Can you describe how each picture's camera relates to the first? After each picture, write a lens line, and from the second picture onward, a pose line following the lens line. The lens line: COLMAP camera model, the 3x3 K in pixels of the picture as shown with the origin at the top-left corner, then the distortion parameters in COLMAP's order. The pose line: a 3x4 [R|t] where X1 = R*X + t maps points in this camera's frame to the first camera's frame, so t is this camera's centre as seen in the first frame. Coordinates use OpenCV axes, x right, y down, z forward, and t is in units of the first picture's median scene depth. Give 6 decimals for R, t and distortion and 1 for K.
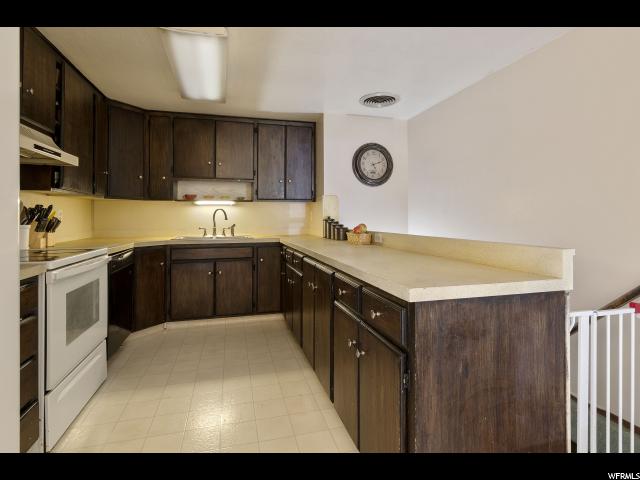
lens RADIAL K [[327.7, 0, 319.2], [0, 327.7, 218.1], [0, 0, 1]] dist [0.001388, 0.000549]
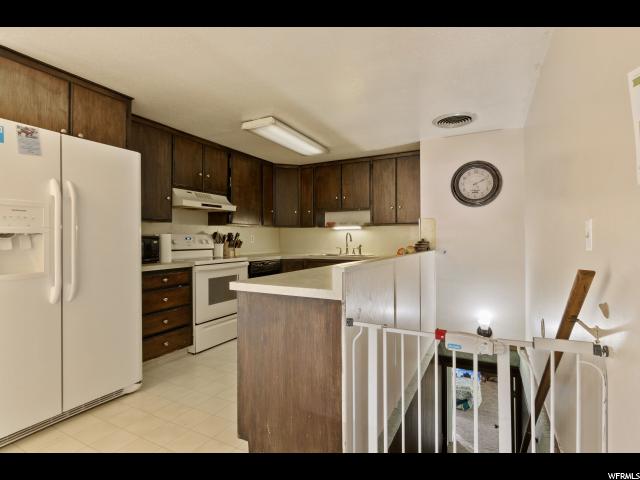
lens RADIAL K [[319.6, 0, 320.0], [0, 319.6, 240.0], [0, 0, 1]] dist [0.000516, 0.000739]
pose [[0.735707, 0.002344, -0.677296, 0.473263], [-0.000572, 0.999996, 0.002840, -0.003431], [0.677300, -0.001702, 0.735705, 0.019958]]
